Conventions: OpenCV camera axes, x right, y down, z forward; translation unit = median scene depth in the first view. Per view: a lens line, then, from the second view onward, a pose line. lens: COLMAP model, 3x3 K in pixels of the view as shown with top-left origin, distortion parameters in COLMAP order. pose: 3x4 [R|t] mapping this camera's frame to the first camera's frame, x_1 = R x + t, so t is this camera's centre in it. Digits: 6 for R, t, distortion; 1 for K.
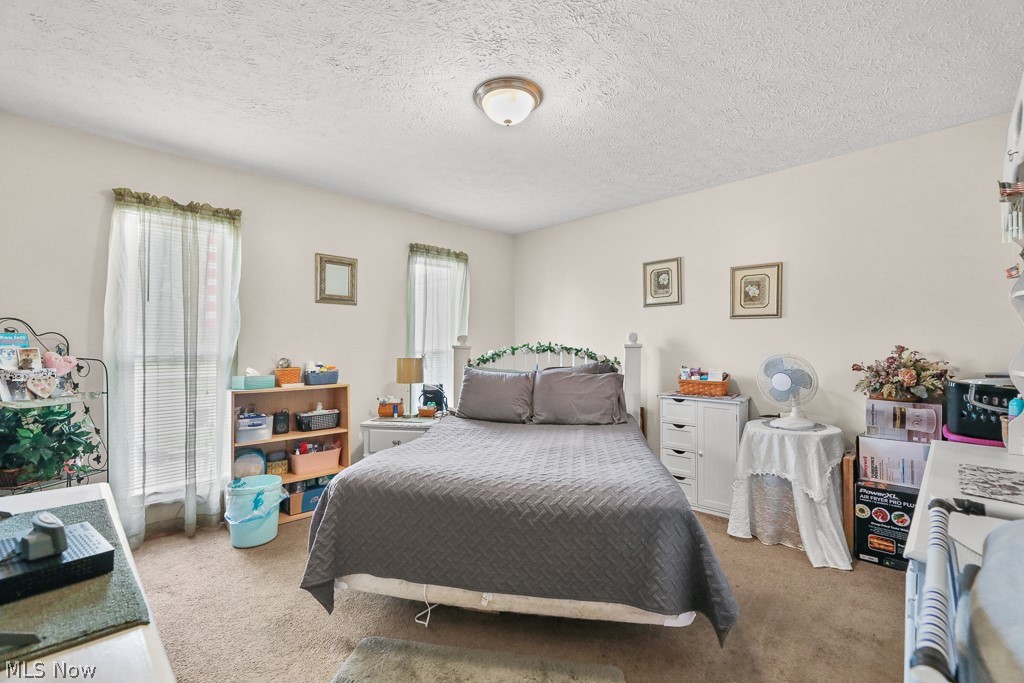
lens RADIAL K [[420.6, 0, 513.6], [0, 420.6, 343.2], [0, 0, 1]] dist [-0.003167, -0.000592]
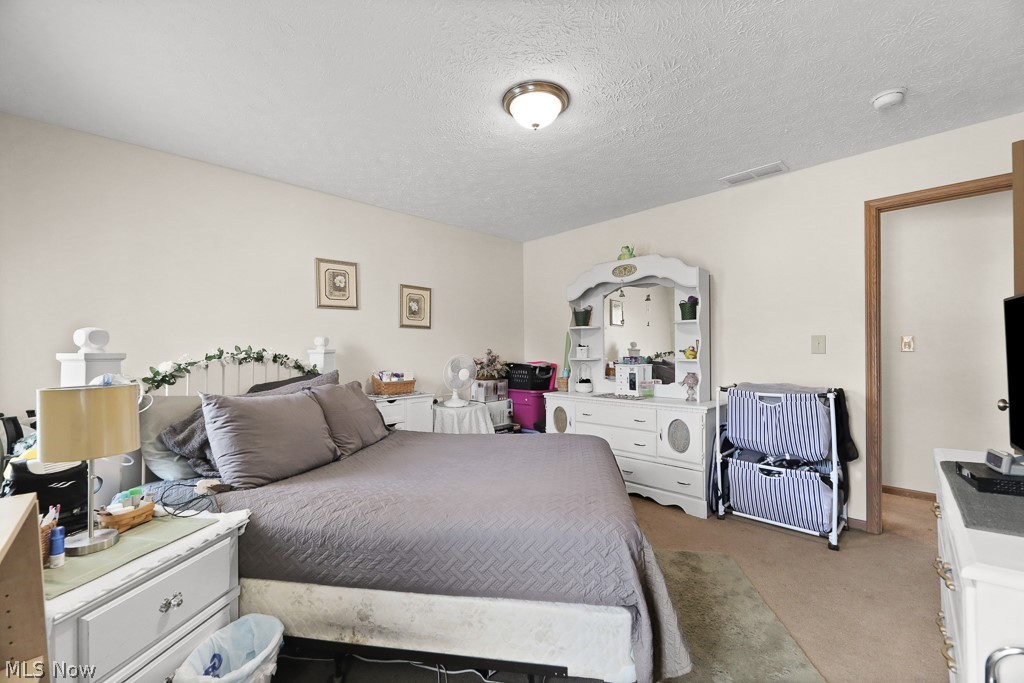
lens RADIAL K [[420.6, 0, 513.6], [0, 420.6, 343.2], [0, 0, 1]] dist [-0.003167, -0.000592]
pose [[0.011578, 0.010195, 0.999881, -0.672964], [0.002795, 0.999944, -0.010228, -0.000439], [-0.999929, 0.002913, 0.011549, 0.673324]]
